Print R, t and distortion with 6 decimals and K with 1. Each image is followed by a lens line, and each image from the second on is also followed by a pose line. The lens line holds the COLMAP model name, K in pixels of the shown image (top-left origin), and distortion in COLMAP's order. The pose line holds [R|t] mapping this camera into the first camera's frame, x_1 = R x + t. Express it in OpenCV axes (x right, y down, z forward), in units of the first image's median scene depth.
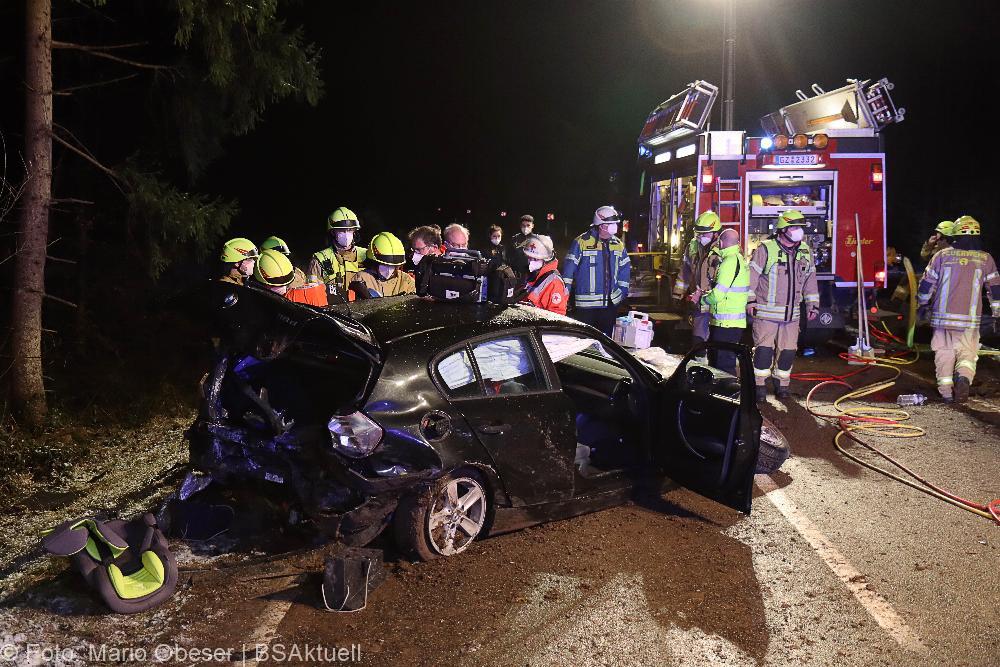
lens RADIAL K [[1204.2, 0, 500.0], [0, 1204.2, 333.5], [0, 0, 1]] dist [0.006931, 0.006993]
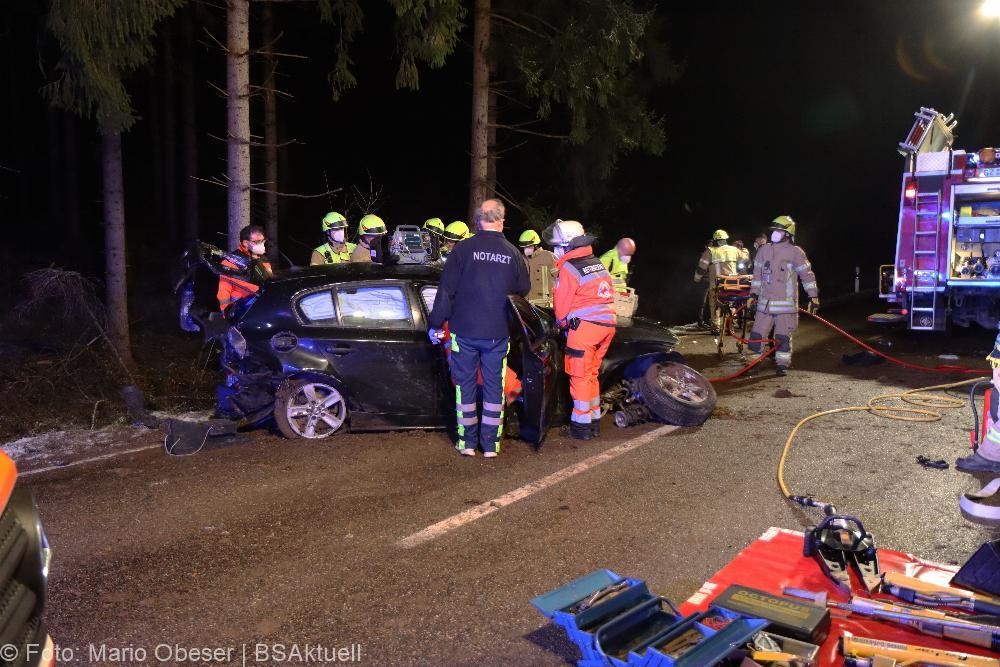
lens RADIAL K [[824.8, 0, 500.0], [0, 824.8, 333.5], [0, 0, 1]] dist [0.016701, 0.008854]
pose [[0.828845, 0.058849, -0.556375, 0.291554], [-0.062259, 0.997978, 0.012811, 0.016466], [0.556003, 0.024021, 0.830833, 0.143496]]
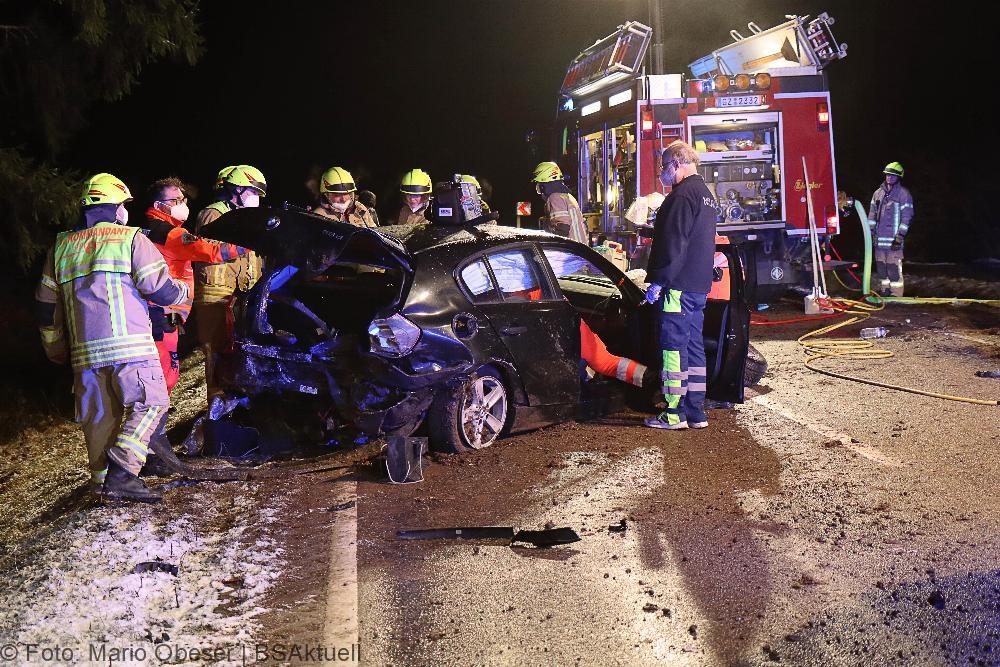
lens RADIAL K [[1535.7, 0, 525.0], [0, 1535.7, 331.9], [0, 0, 1]] dist [-0.009502, 0.050418]
pose [[0.991840, -0.053450, 0.115746, -0.068225], [0.055711, 0.998313, -0.016382, 0.045665], [-0.114675, 0.022696, 0.993144, -0.167882]]
